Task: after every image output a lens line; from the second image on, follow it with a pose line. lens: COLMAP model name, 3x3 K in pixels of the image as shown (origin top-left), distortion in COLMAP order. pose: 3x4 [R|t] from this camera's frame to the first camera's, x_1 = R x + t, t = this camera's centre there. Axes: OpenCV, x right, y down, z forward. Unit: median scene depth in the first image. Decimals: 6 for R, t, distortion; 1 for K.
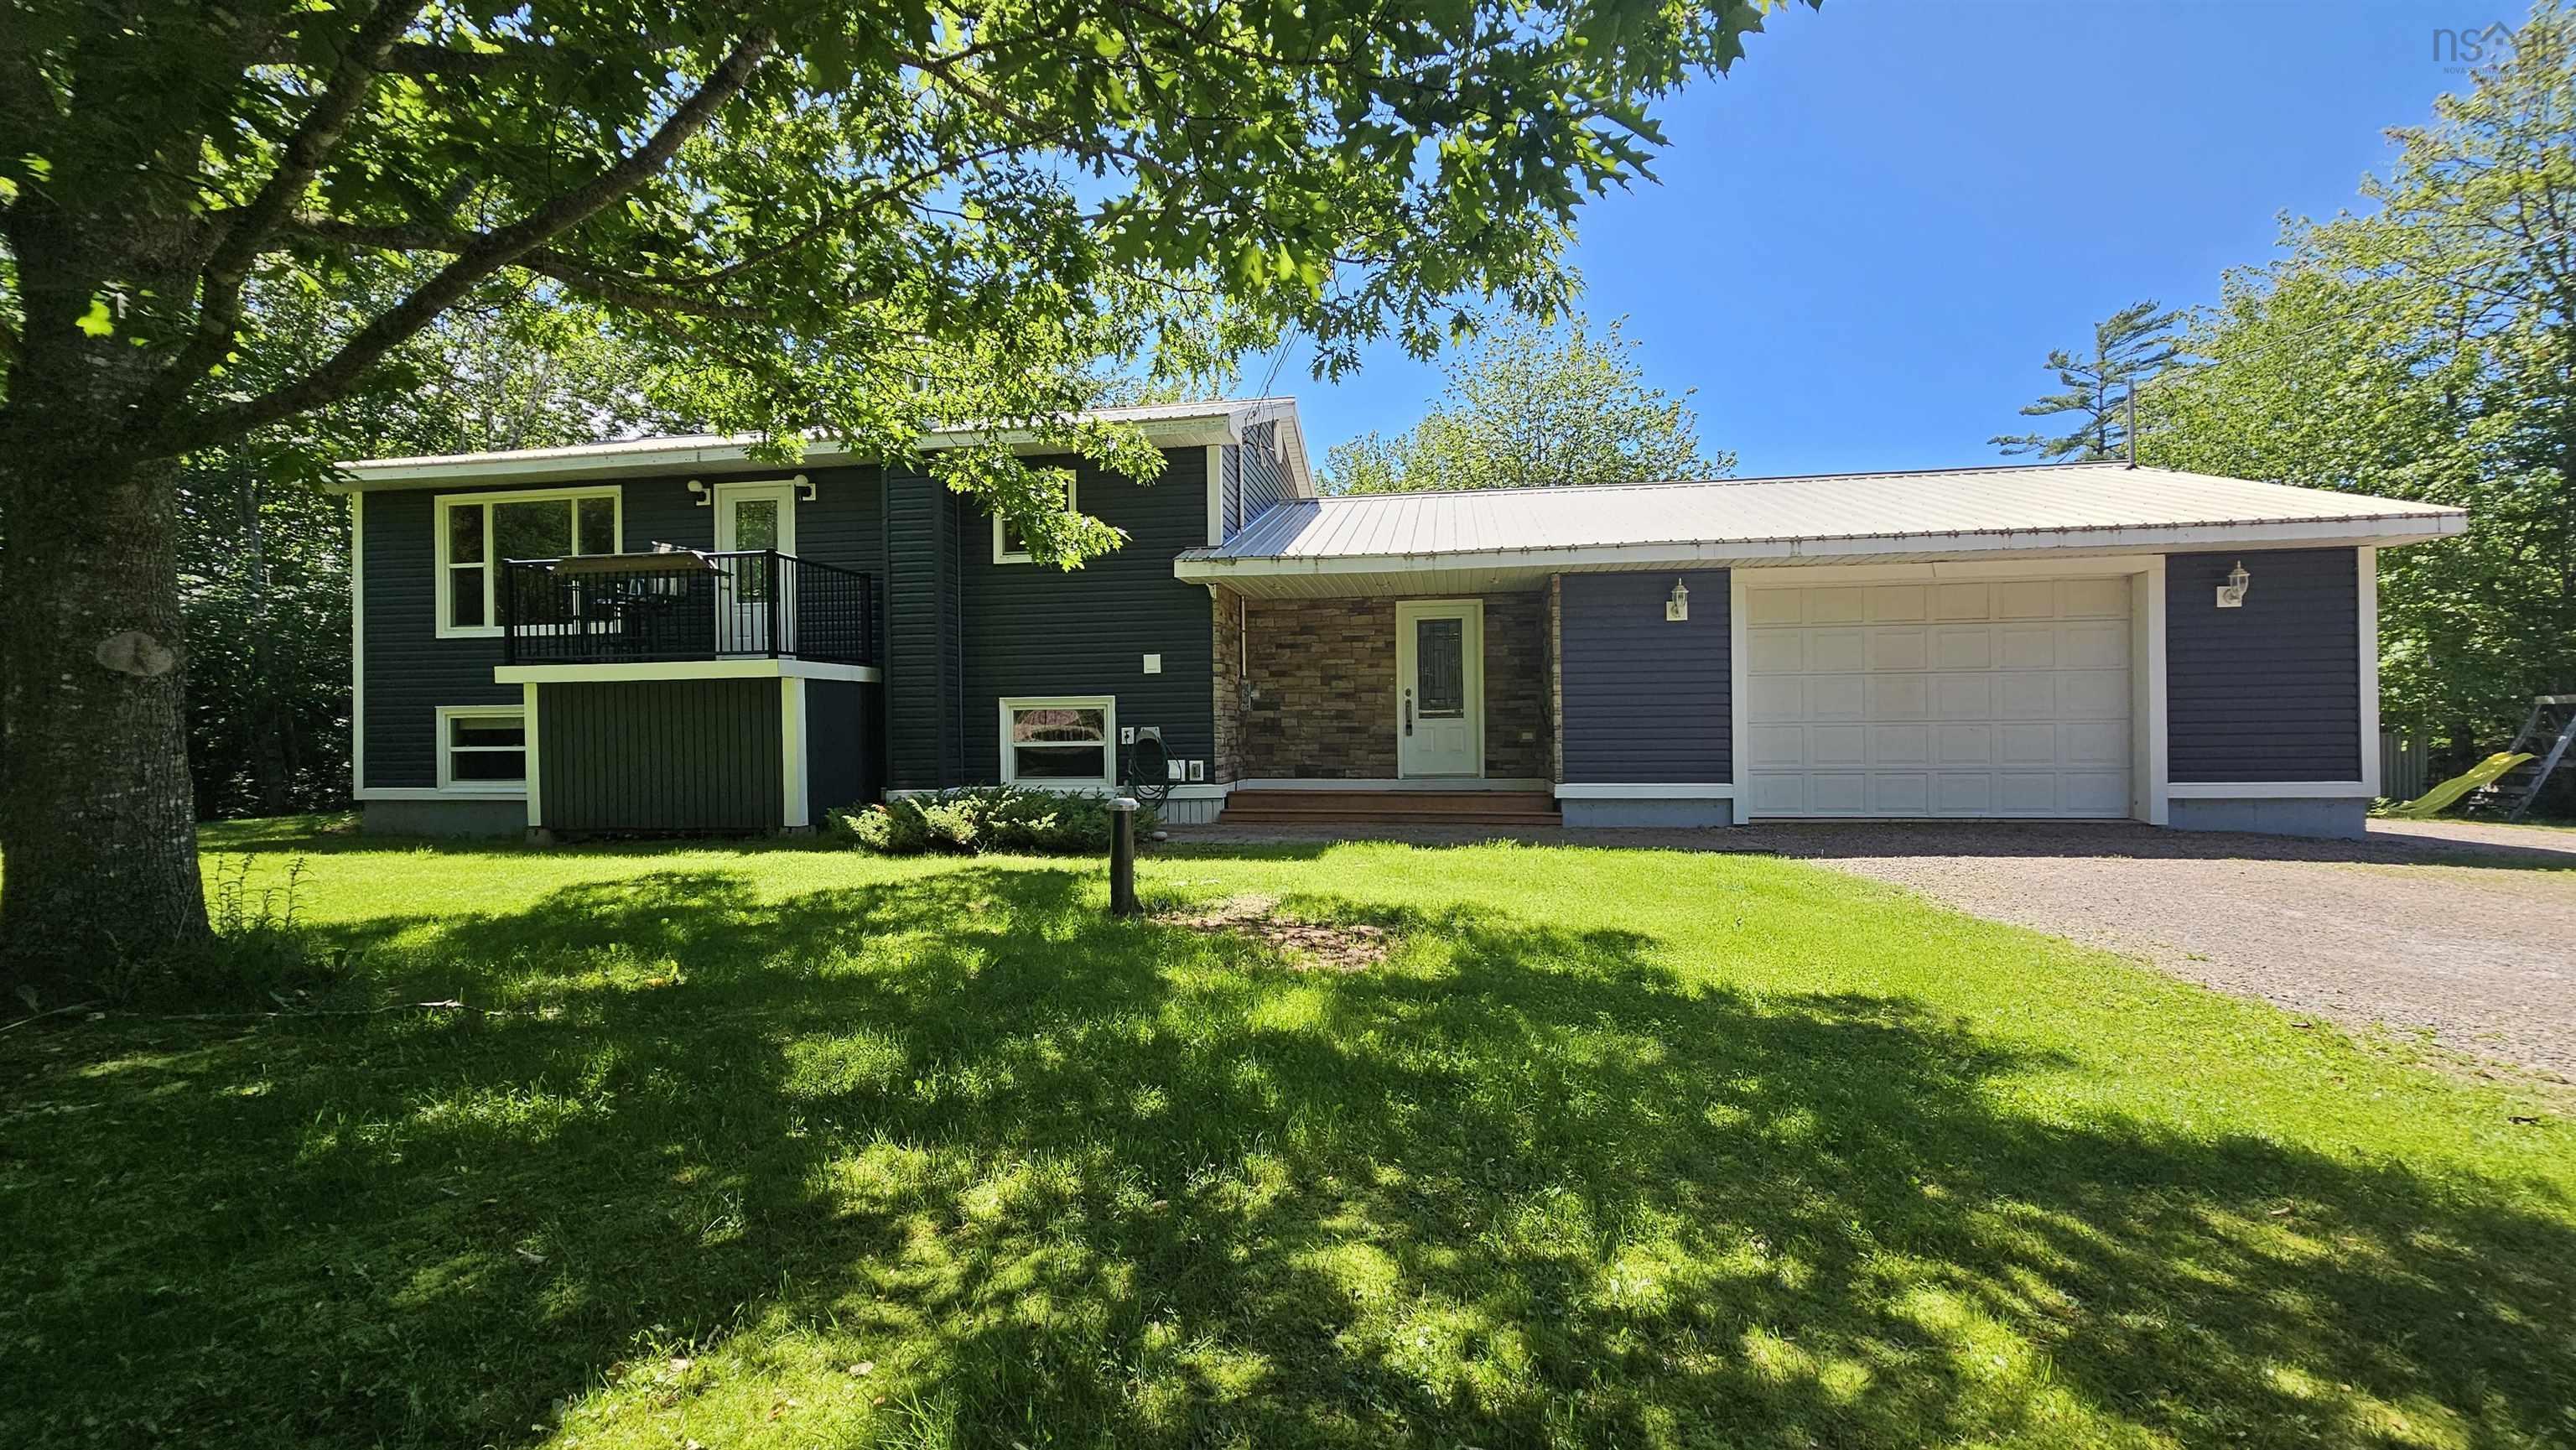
lens RADIAL K [[1052.7, 0, 1290.0], [0, 1052.7, 730.7], [0, 0, 1]] dist [0.000584, -0.000165]
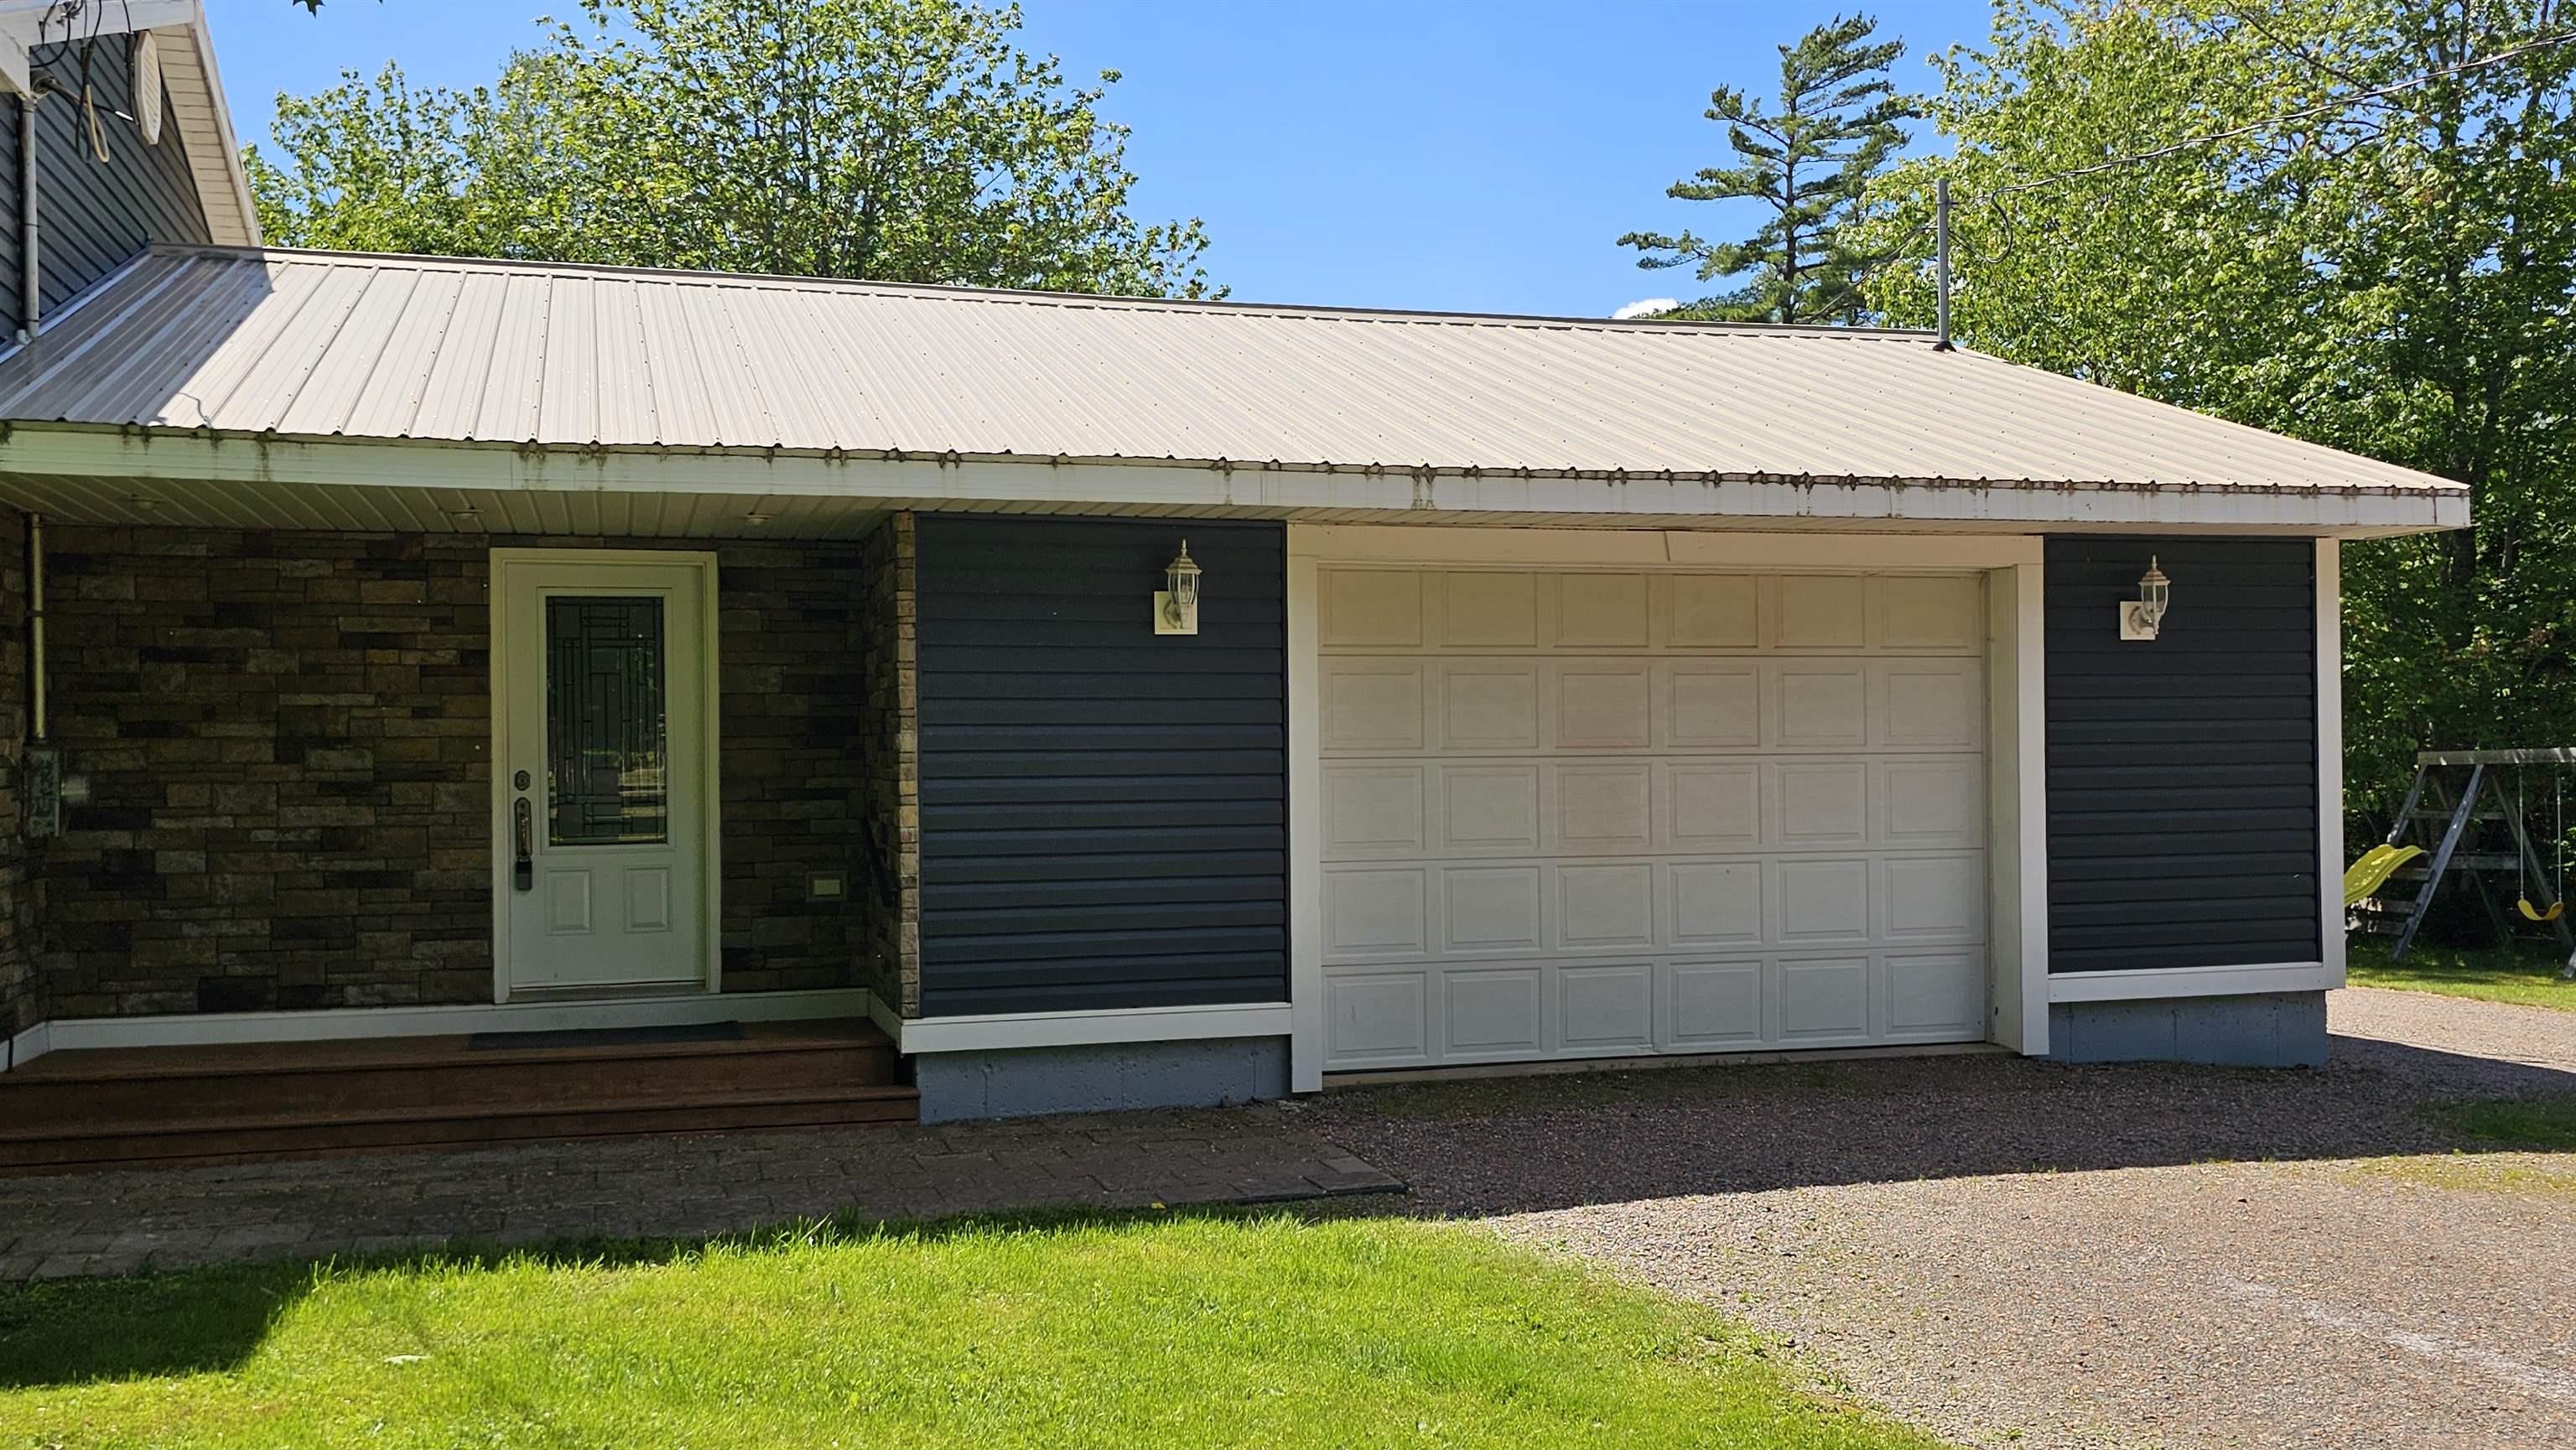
lens RADIAL K [[2251.4, 0, 1268.1], [0, 2251.4, 745.3], [0, 0, 1]] dist [0.110537, -0.172209]
pose [[0.903658, 0.001920, 0.428251, 0.000340], [-0.000401, 0.999993, -0.003637, -0.051674], [-0.428255, 0.003115, 0.903653, 0.126904]]
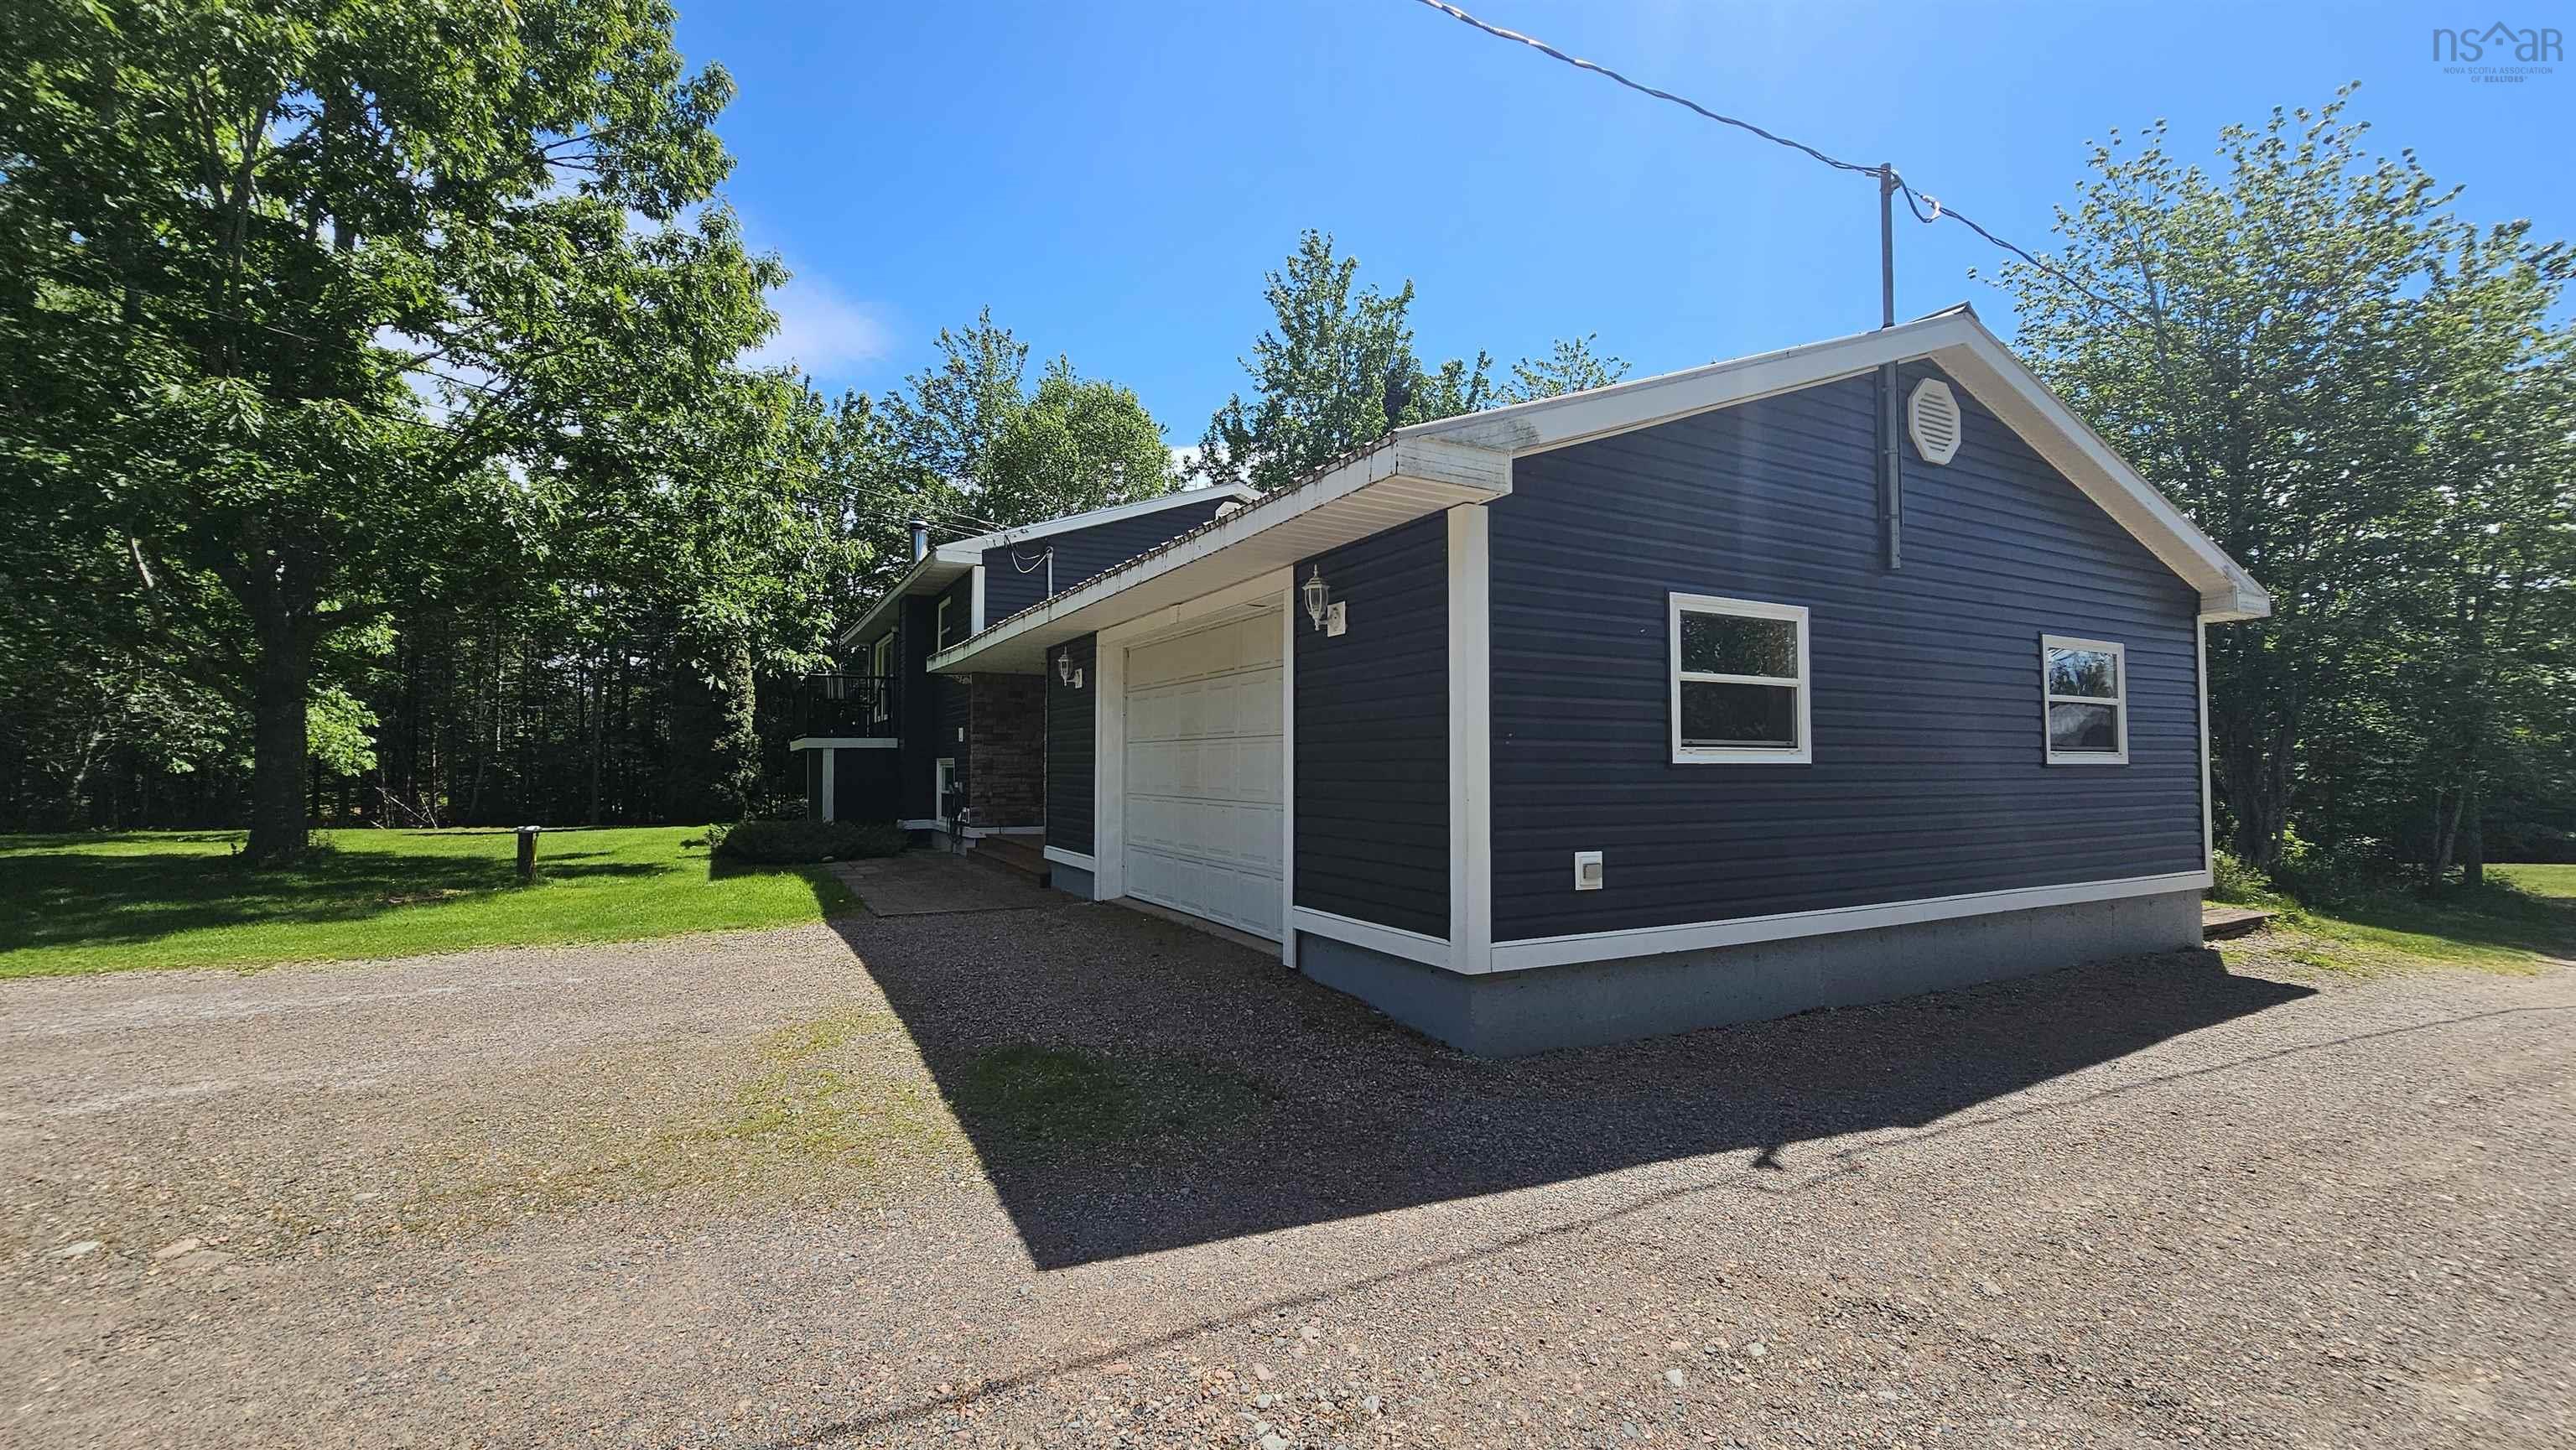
lens RADIAL K [[1052.7, 0, 1290.0], [0, 1052.7, 730.7], [0, 0, 1]] dist [0.000584, -0.000165]
pose [[0.615811, -0.015455, -0.787743, 1.191900], [-0.009820, 0.999579, -0.027289, -0.036978], [0.787833, 0.024541, 0.615400, 0.515080]]
